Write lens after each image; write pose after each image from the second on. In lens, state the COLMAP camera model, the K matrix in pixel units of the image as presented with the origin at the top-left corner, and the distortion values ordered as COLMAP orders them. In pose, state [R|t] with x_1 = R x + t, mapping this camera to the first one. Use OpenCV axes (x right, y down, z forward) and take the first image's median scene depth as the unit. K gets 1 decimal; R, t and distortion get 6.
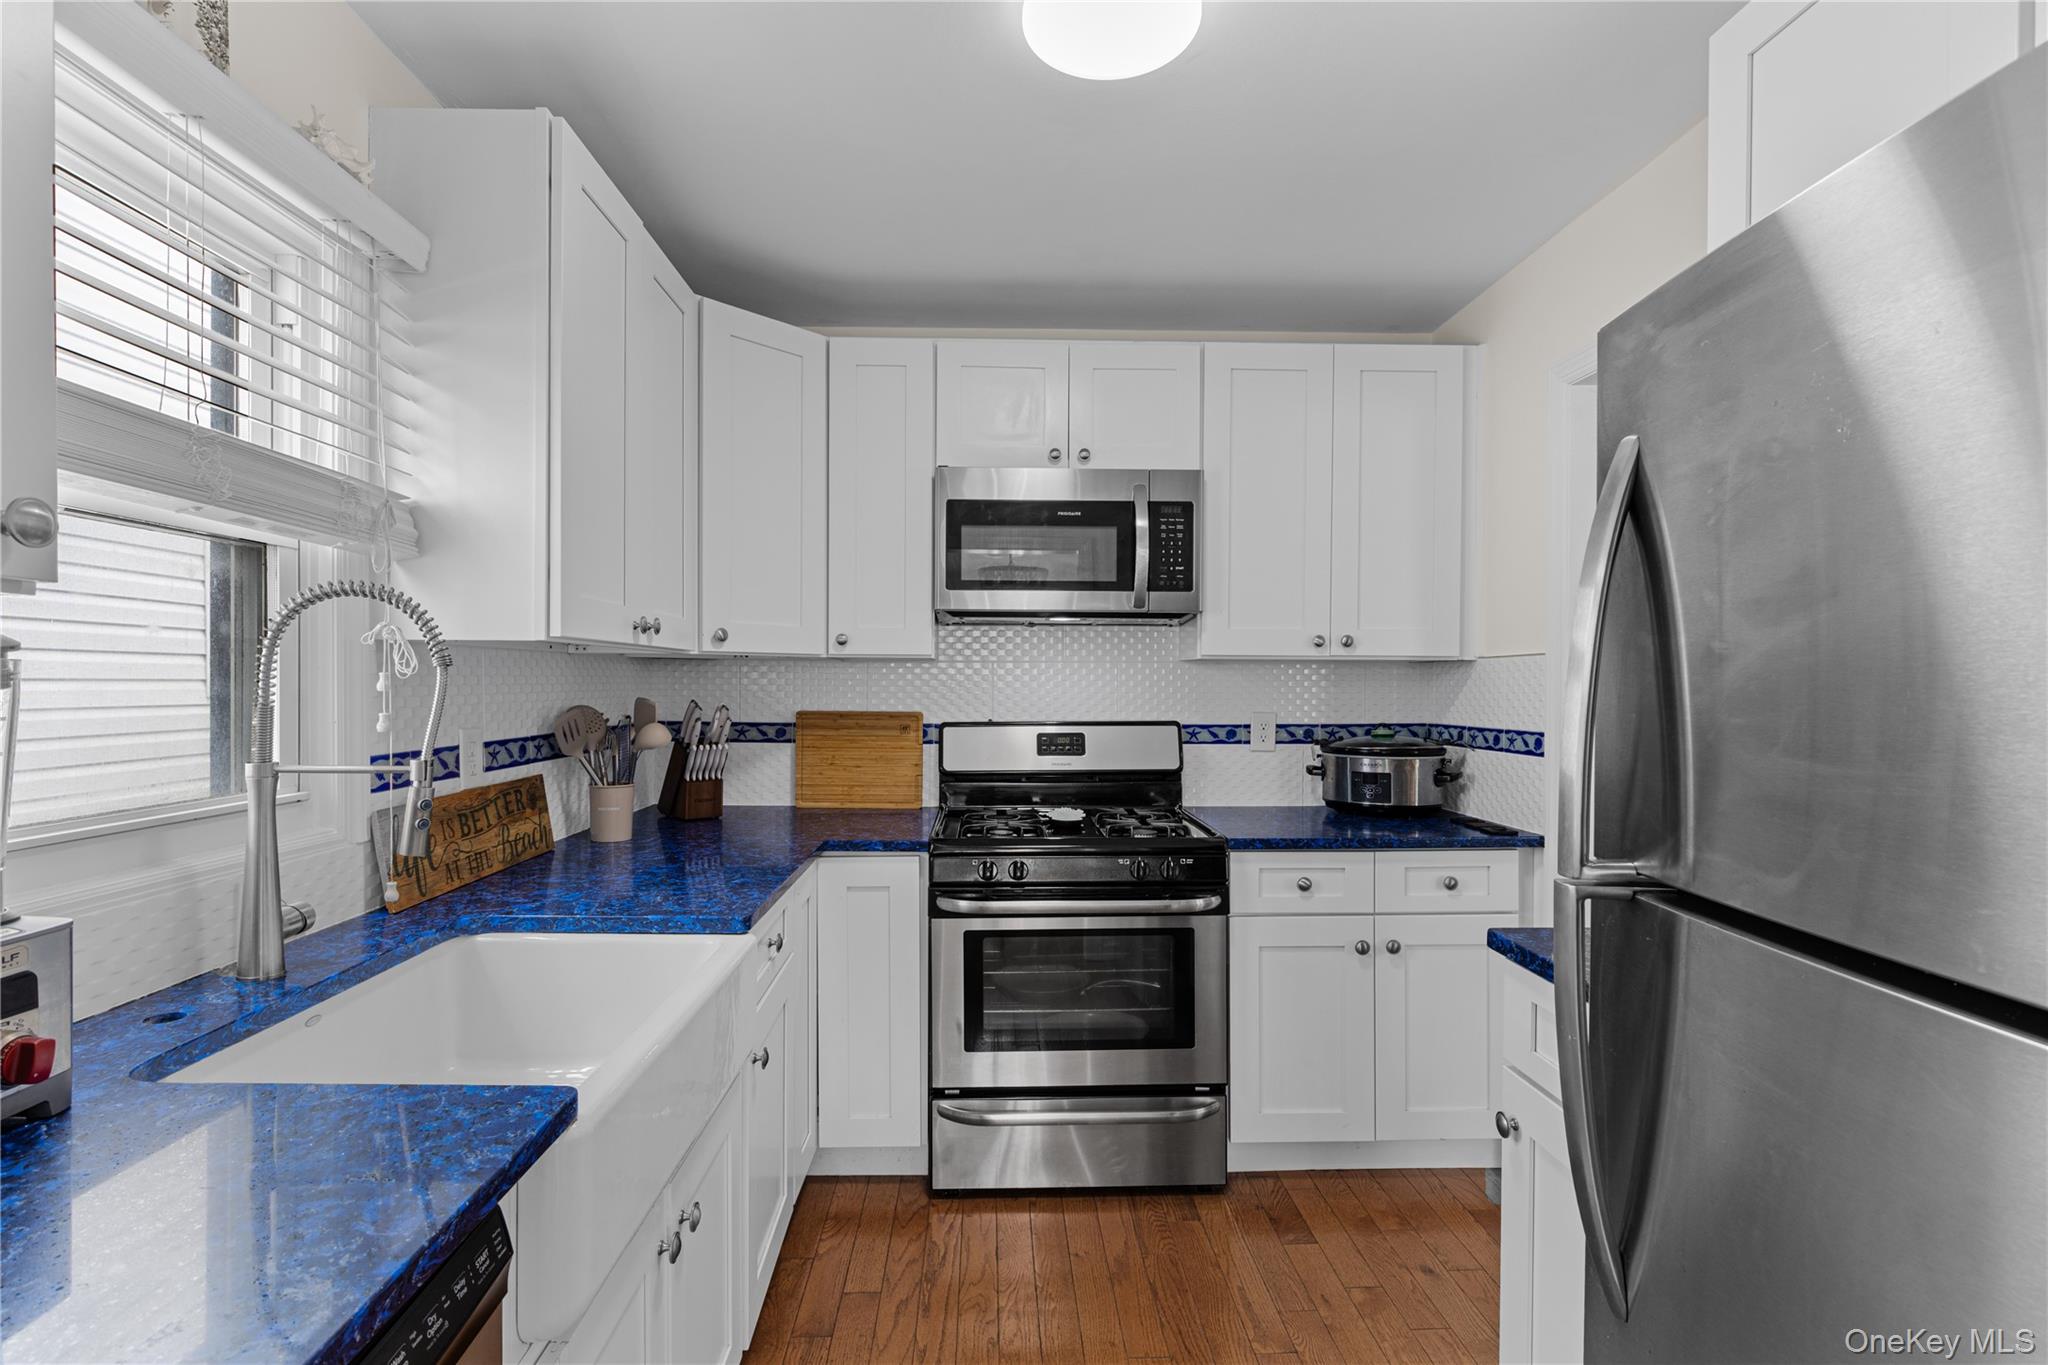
lens RADIAL K [[941.4, 0, 1024.0], [0, 941.4, 682.5], [0, 0, 1]] dist [-0.001057, -0.000166]
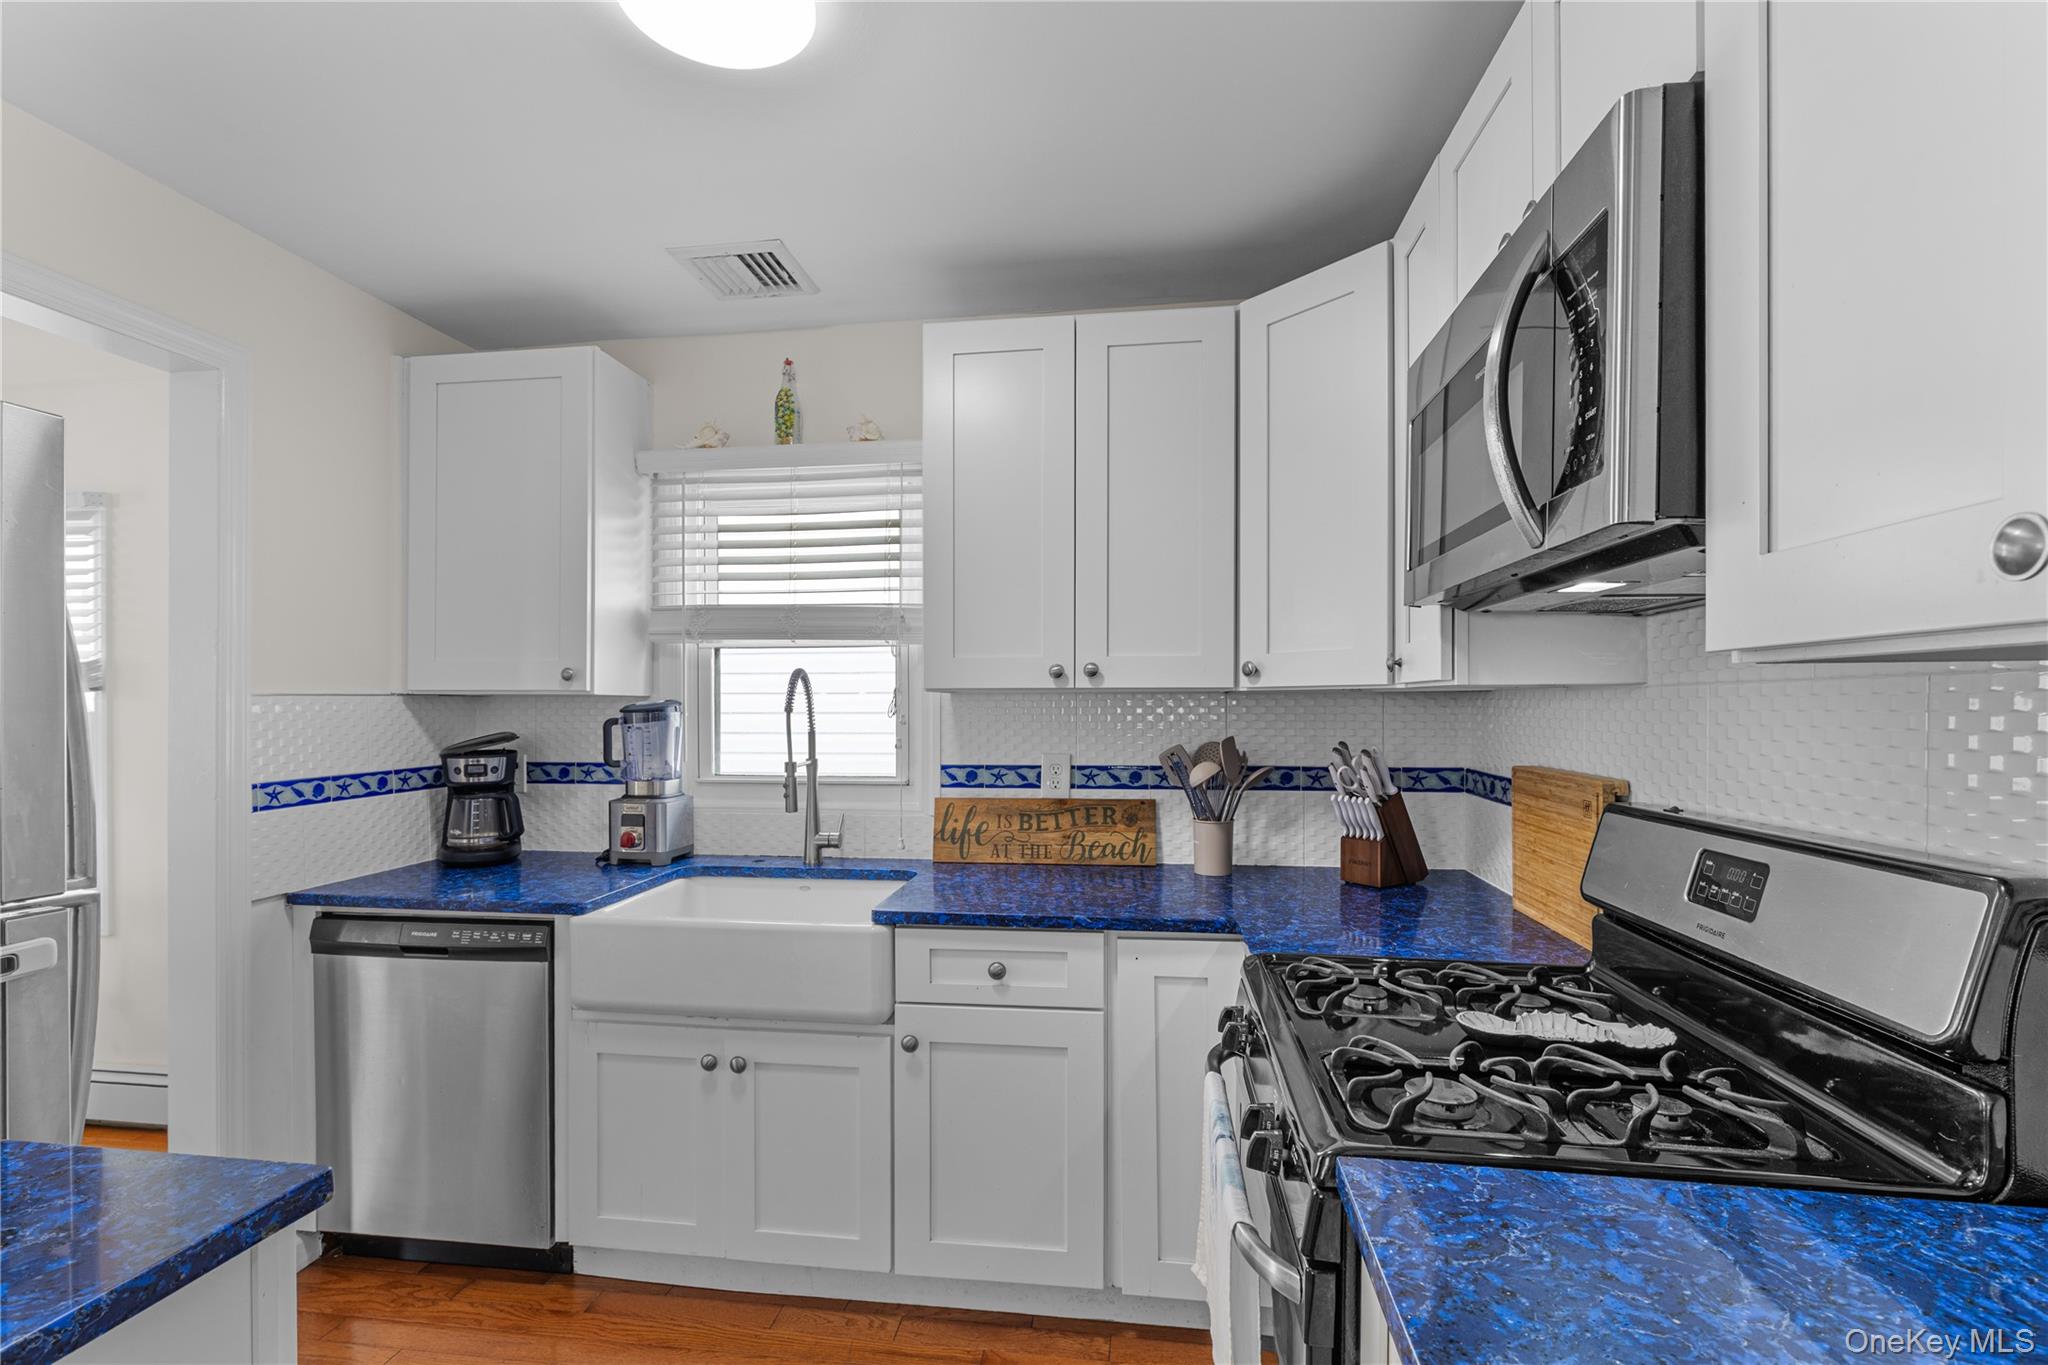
lens RADIAL K [[941.4, 0, 1024.0], [0, 941.4, 682.5], [0, 0, 1]] dist [-0.001057, -0.000166]
pose [[-0.169300, -0.024680, -0.985255, 0.645721], [0.002610, 0.999672, -0.025490, -0.016444], [0.985561, -0.006886, -0.169181, 1.017305]]
